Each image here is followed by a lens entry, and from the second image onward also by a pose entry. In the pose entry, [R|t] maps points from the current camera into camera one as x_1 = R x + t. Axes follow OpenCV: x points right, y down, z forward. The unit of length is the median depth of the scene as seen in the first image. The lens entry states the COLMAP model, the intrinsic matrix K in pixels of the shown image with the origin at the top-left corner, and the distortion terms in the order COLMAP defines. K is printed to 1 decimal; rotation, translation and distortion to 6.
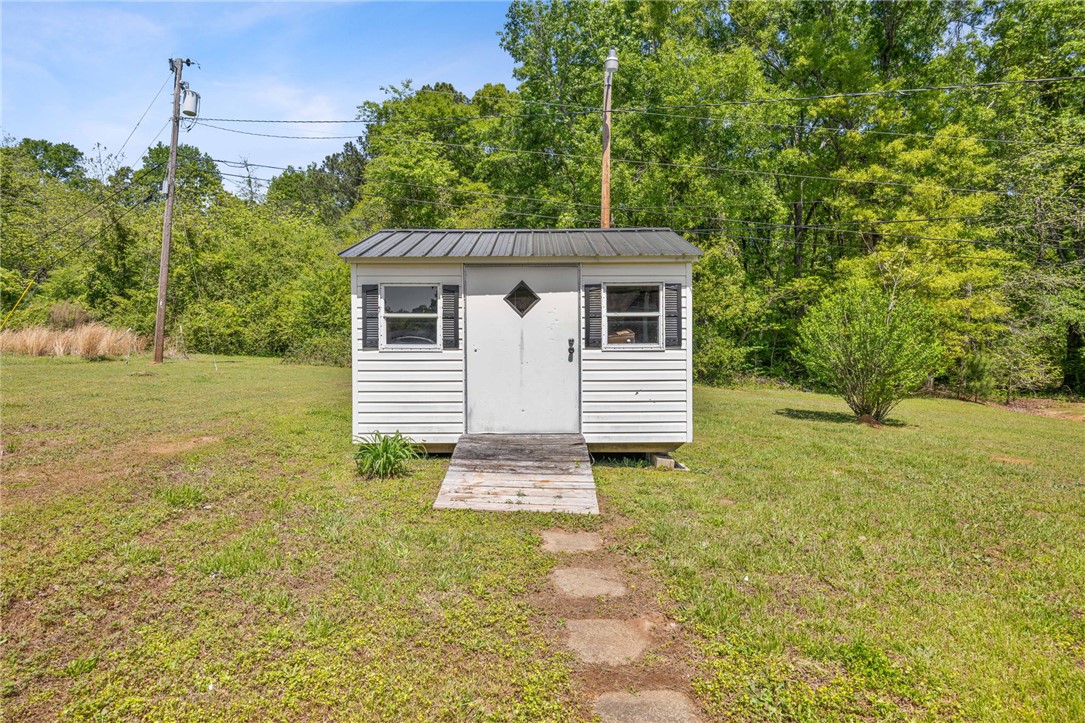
lens RADIAL K [[600.0, 0, 546.9], [0, 600.0, 351.5], [0, 0, 1]] dist [0.006436, 0.000959]
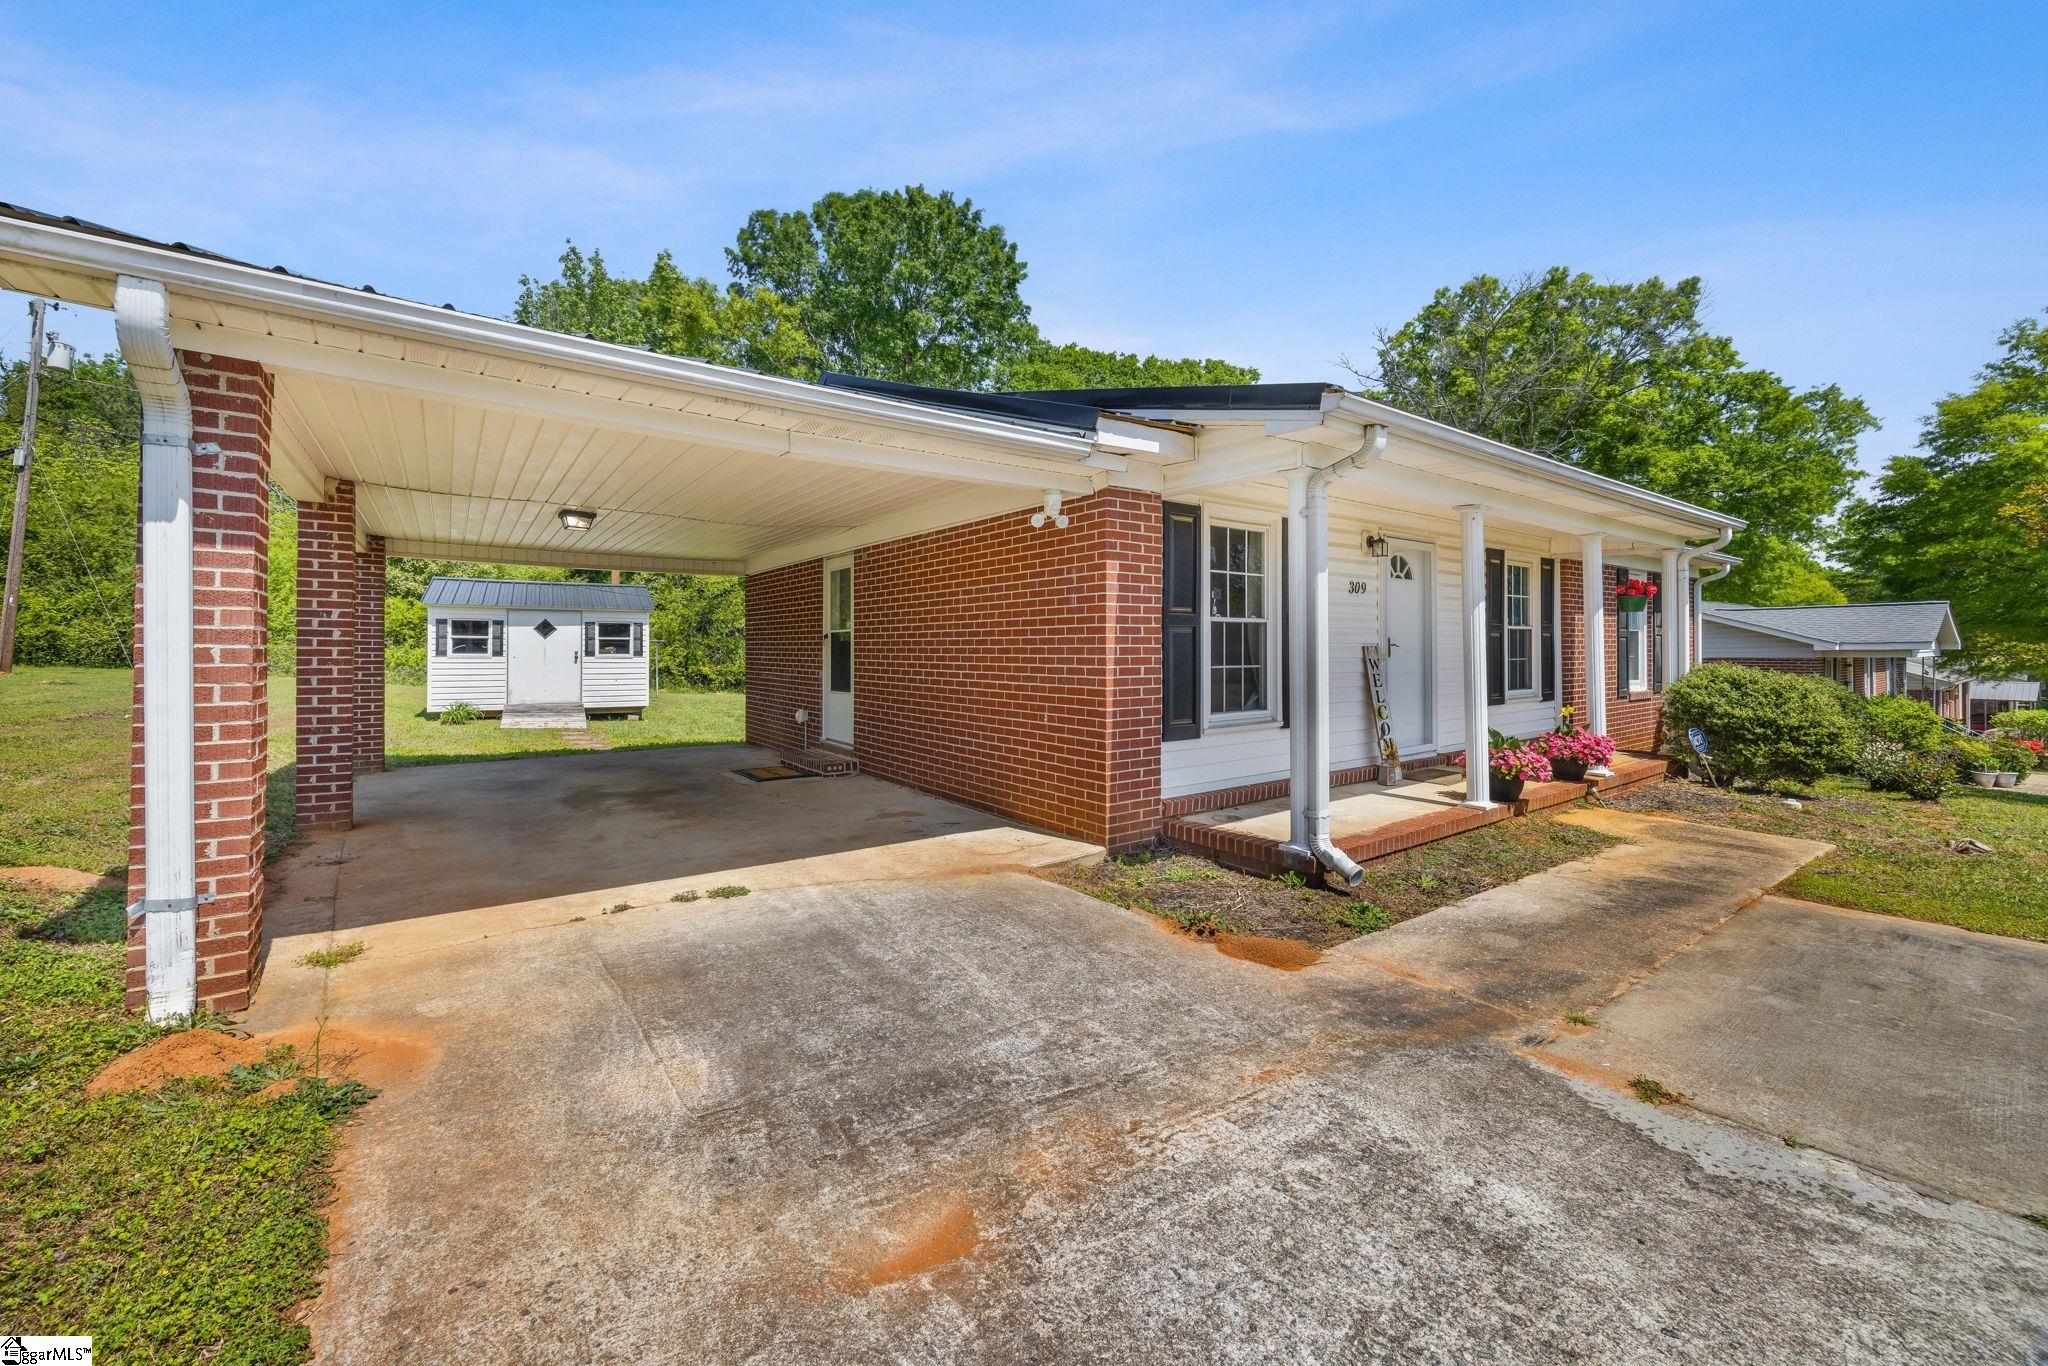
lens RADIAL K [[786.8, 0, 1014.5], [0, 786.8, 653.8], [0, 0, 1]] dist [0.008694, 0.000316]
pose [[0.867497, 0.005348, 0.497414, 0.002621], [0.000190, 0.999939, -0.011083, 0.013729], [-0.497443, 0.009709, 0.867443, -1.656990]]
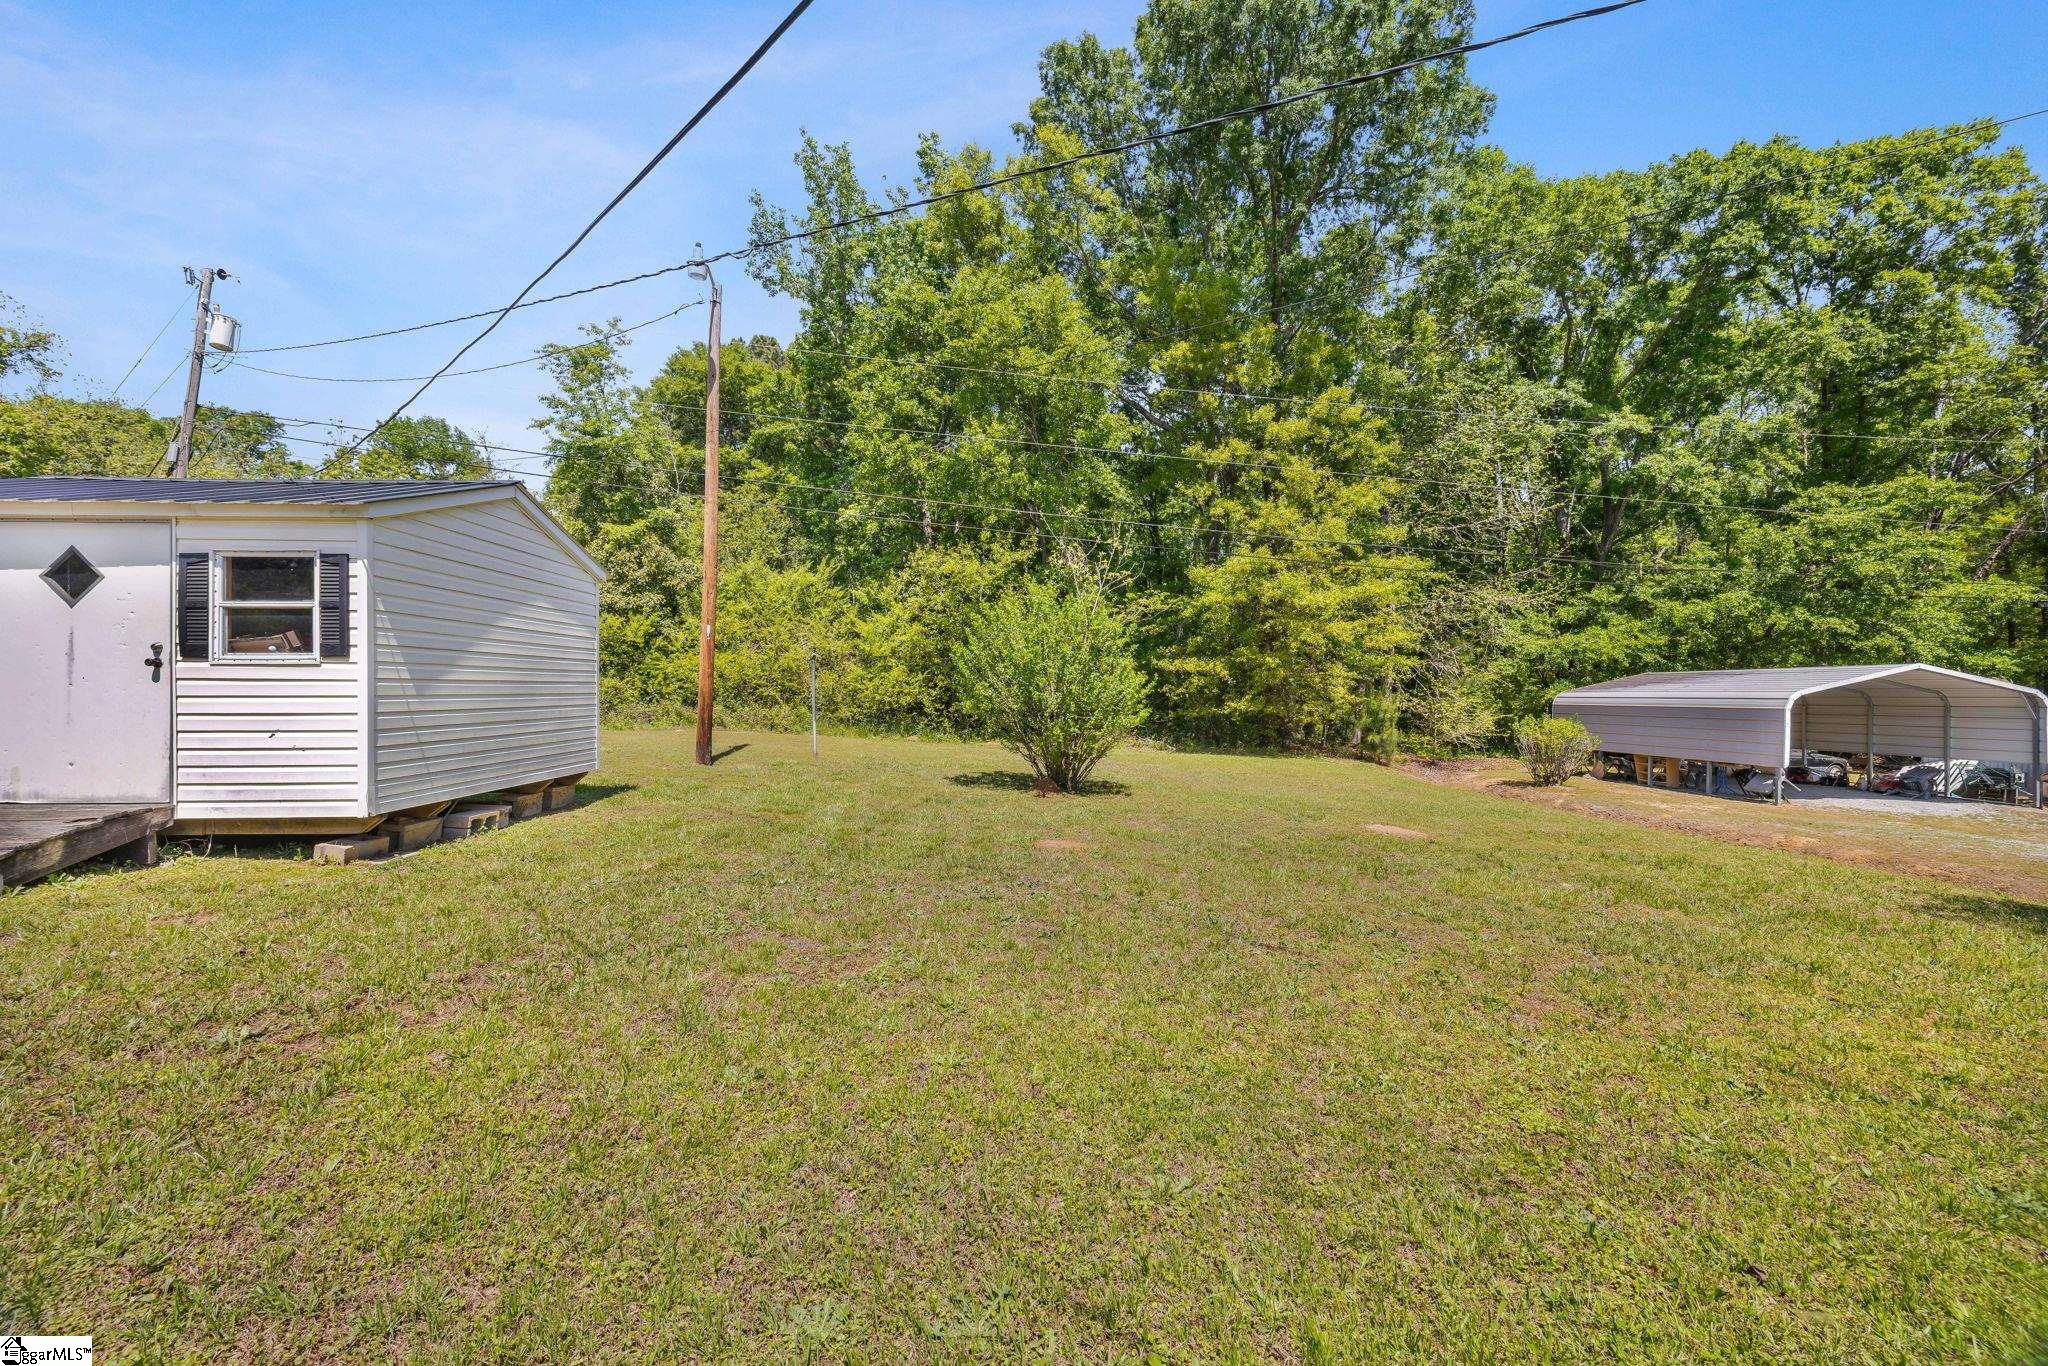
lens RADIAL K [[786.8, 0, 1009.1], [0, 786.8, 688.4], [0, 0, 1]] dist [0.008694, 0.000316]
pose [[0.999483, 0.001813, 0.032090, 0.809902], [-0.001318, 0.999880, -0.015444, 0.031968], [-0.032115, 0.015394, 0.999366, 0.170652]]
